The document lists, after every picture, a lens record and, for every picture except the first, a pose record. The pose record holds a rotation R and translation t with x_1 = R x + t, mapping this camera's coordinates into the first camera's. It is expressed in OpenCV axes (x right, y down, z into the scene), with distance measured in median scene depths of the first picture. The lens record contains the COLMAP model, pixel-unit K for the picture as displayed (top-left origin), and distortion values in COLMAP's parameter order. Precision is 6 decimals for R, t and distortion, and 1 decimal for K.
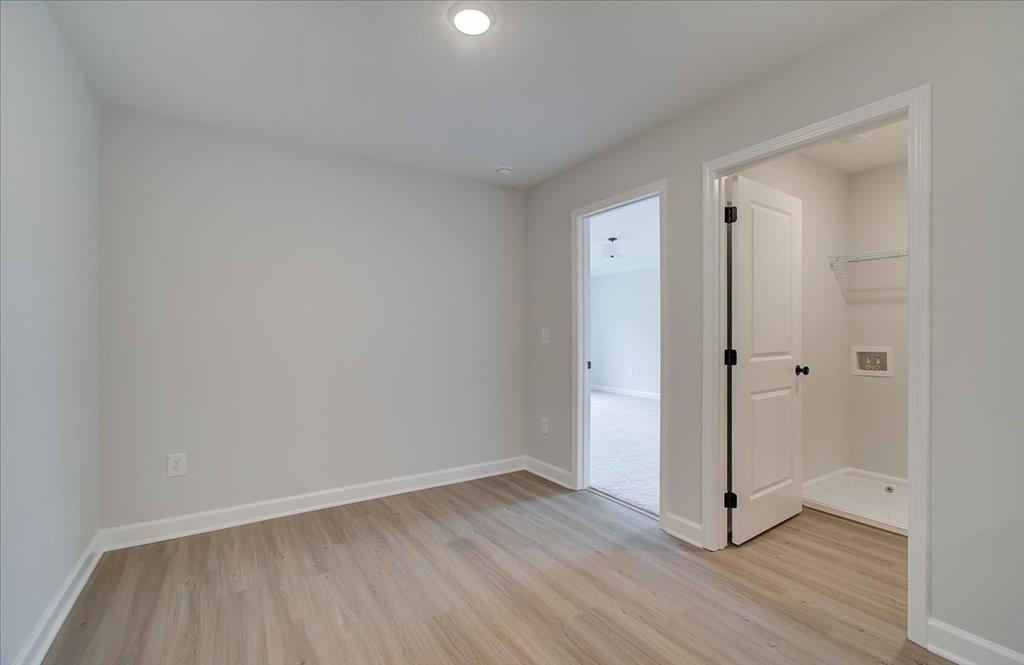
lens RADIAL K [[449.6, 0, 514.0], [0, 449.6, 331.1], [0, 0, 1]] dist [-0.004958, 0.000390]
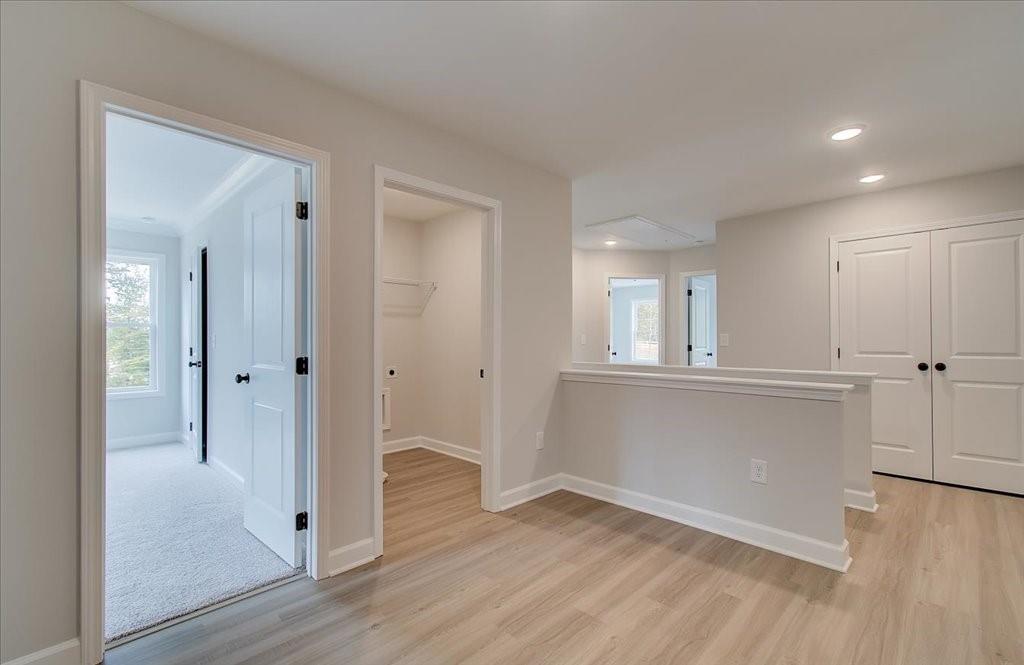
lens RADIAL K [[450.0, 0, 506.1], [0, 450.0, 337.0], [0, 0, 1]] dist [0.029603, -0.014077]
pose [[-0.217414, 0.006822, 0.976056, -1.502775], [-0.003506, 0.999964, -0.007770, 0.016366], [-0.976073, -0.005111, -0.217383, 2.312294]]
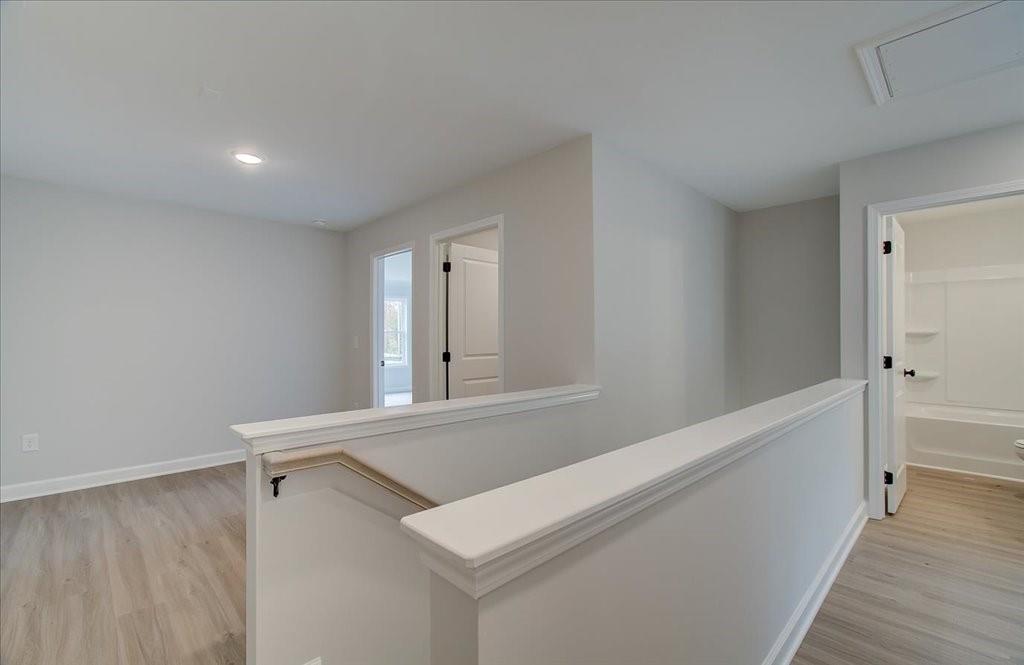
lens RADIAL K [[450.0, 0, 506.1], [0, 450.0, 337.0], [0, 0, 1]] dist [0.029603, -0.014077]
pose [[0.982955, 0.006707, 0.183726, 0.351086], [-0.005620, 0.999963, -0.006436, -0.002918], [-0.183762, 0.005294, 0.982956, -0.549368]]
